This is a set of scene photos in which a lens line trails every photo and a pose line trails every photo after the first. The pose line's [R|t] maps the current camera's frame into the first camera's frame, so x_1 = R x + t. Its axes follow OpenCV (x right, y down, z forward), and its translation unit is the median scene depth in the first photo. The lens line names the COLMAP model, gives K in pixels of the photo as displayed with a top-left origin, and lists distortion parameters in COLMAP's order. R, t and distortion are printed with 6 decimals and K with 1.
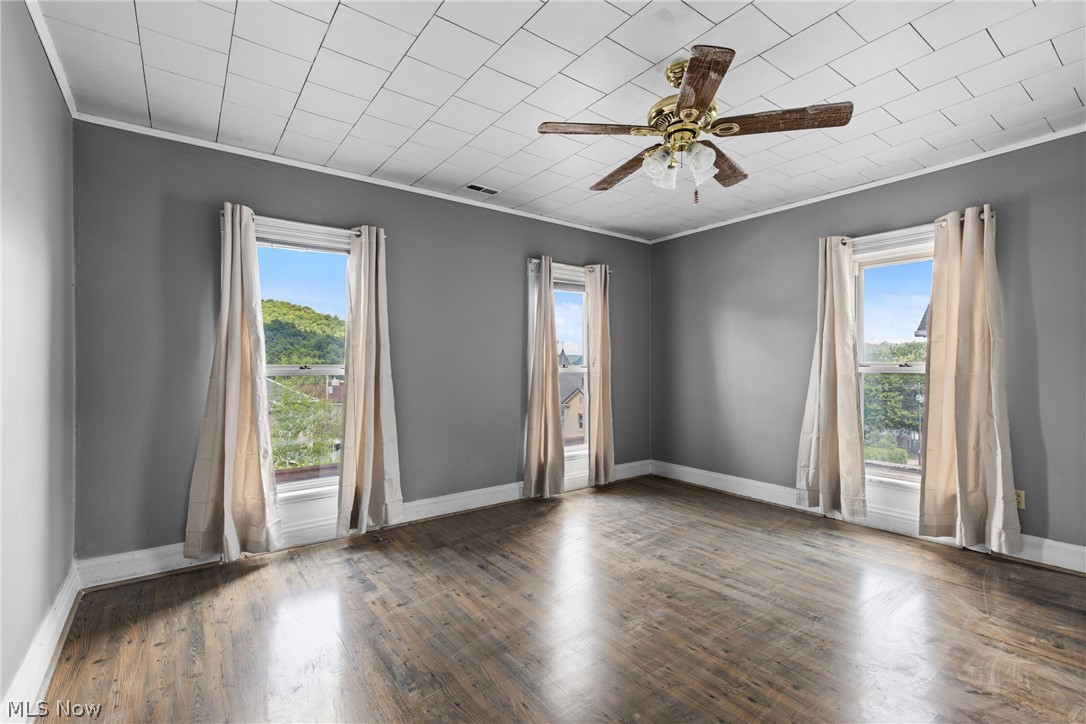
lens RADIAL K [[489.4, 0, 543.7], [0, 489.4, 366.6], [0, 0, 1]] dist [0.008484, 0.000819]
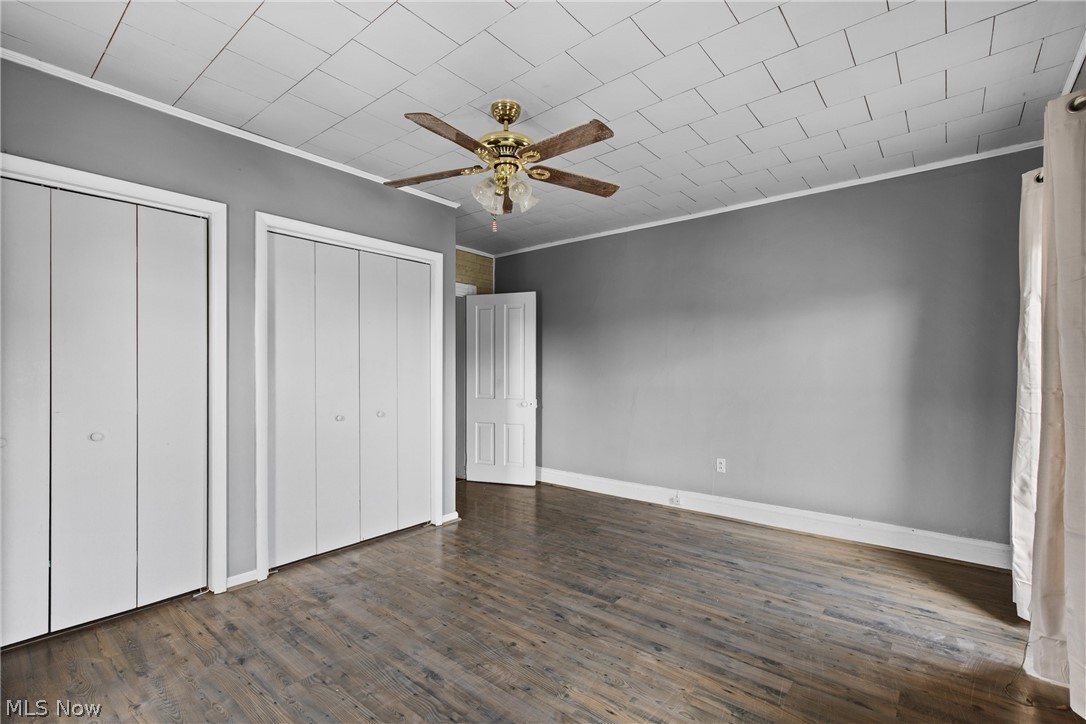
lens RADIAL K [[489.4, 0, 542.6], [0, 489.4, 368.2], [0, 0, 1]] dist [0.008484, 0.000819]
pose [[-0.970798, 0.001707, -0.239892, 0.437173], [0.002251, 0.999995, -0.001995, -0.011761], [0.239887, -0.002477, -0.970798, 1.958103]]
